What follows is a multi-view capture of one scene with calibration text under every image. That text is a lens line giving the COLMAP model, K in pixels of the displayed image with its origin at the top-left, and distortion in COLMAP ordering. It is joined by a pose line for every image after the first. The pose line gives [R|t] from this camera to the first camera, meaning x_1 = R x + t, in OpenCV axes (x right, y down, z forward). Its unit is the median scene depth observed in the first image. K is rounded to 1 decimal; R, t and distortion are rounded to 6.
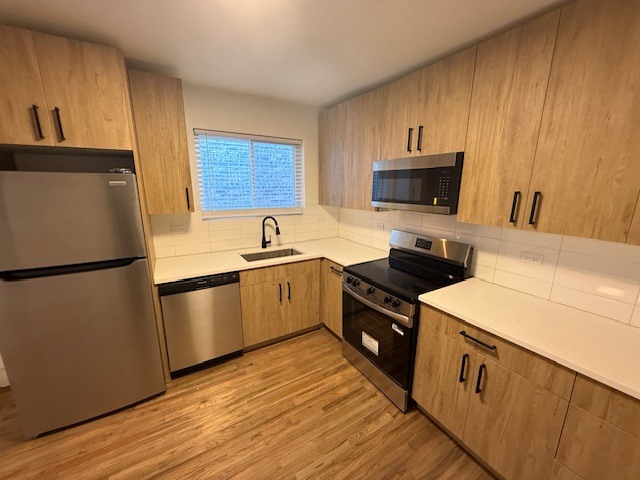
lens RADIAL K [[255.7, 0, 318.2], [0, 255.7, 241.0], [0, 0, 1]] dist [0.000514, 0.000149]
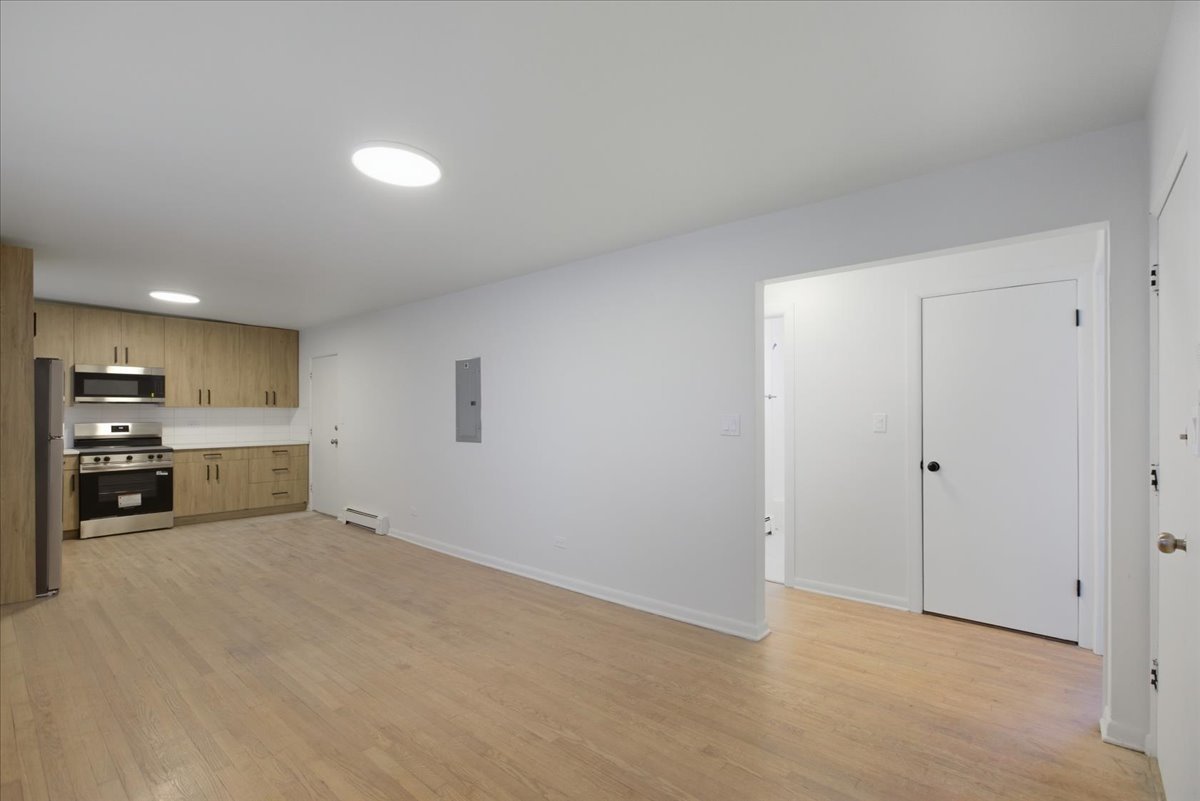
lens RADIAL K [[541.7, 0, 607.0], [0, 541.7, 397.6], [0, 0, 1]] dist [-0.003085, -0.000121]
pose [[-0.320539, 0.019468, 0.947035, -3.650339], [0.207142, 0.977031, 0.050026, 0.280477], [-0.924309, 0.212206, -0.317209, -0.577404]]
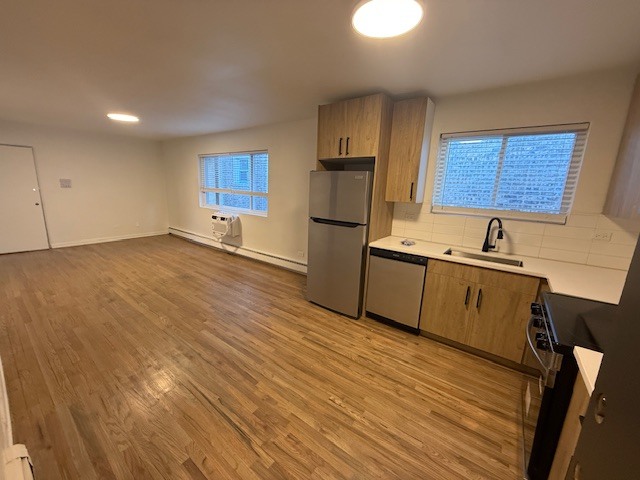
lens RADIAL K [[255.7, 0, 318.2], [0, 255.7, 241.0], [0, 0, 1]] dist [0.000514, 0.000149]
pose [[0.369647, 0.201459, -0.907070, 0.607756], [-0.238443, 0.964089, 0.116953, 0.039760], [0.898057, 0.173054, 0.404409, 0.134224]]
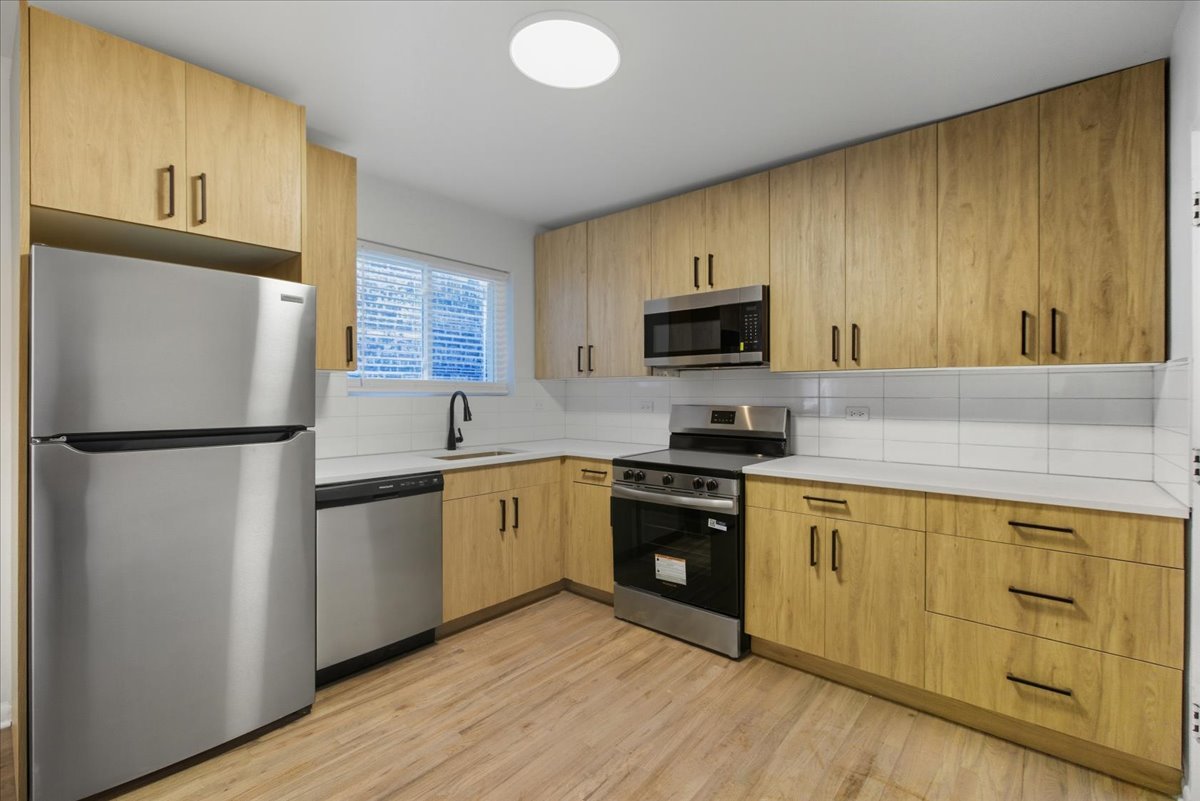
lens RADIAL K [[541.7, 0, 607.0], [0, 541.7, 397.6], [0, 0, 1]] dist [-0.003085, -0.000121]
pose [[0.946956, -0.006295, 0.321303, -0.417078], [0.074306, 0.977003, -0.199857, 0.269593], [-0.312656, 0.213131, 0.925647, -0.313185]]
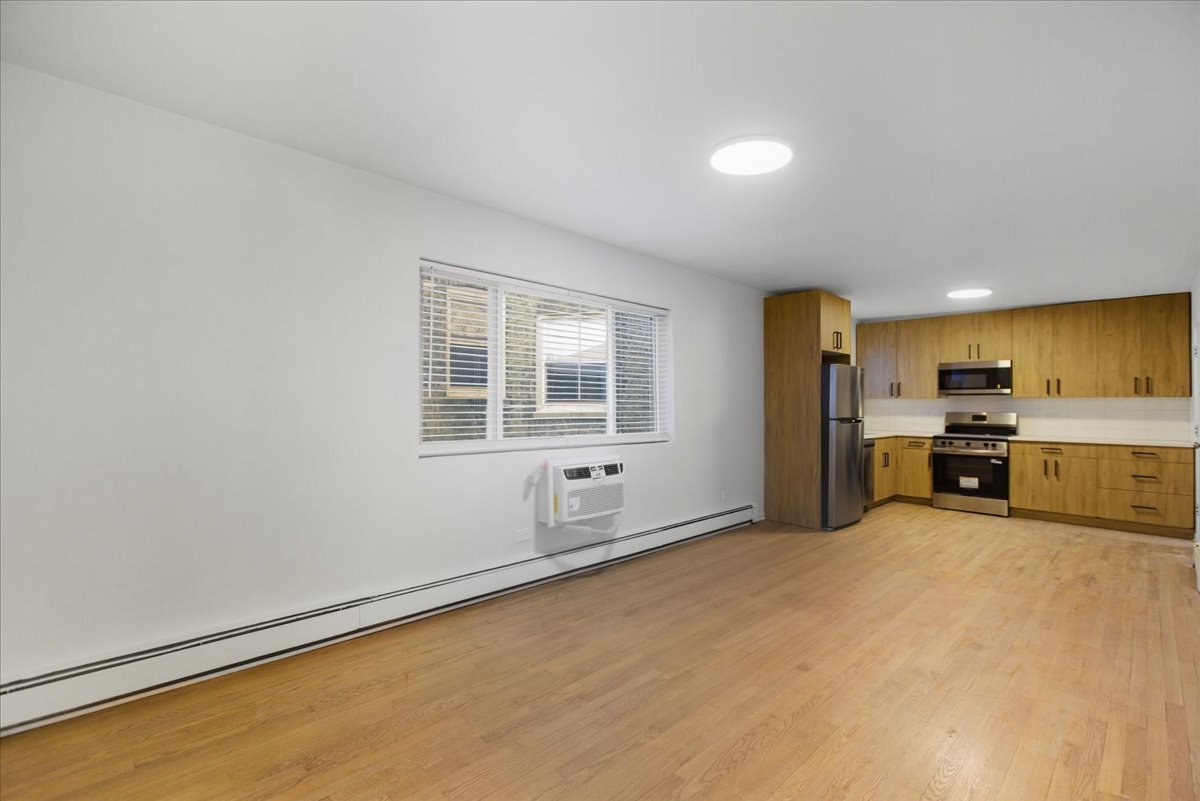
lens RADIAL K [[536.7, 0, 600.0], [0, 536.7, 400.5], [0, 0, 1]] dist [-0.009169, 0.000177]
pose [[0.974401, 0.002221, 0.224804, -2.859203], [0.048342, 0.974489, -0.219165, 0.572118], [-0.219556, 0.224422, 0.949437, -1.741317]]
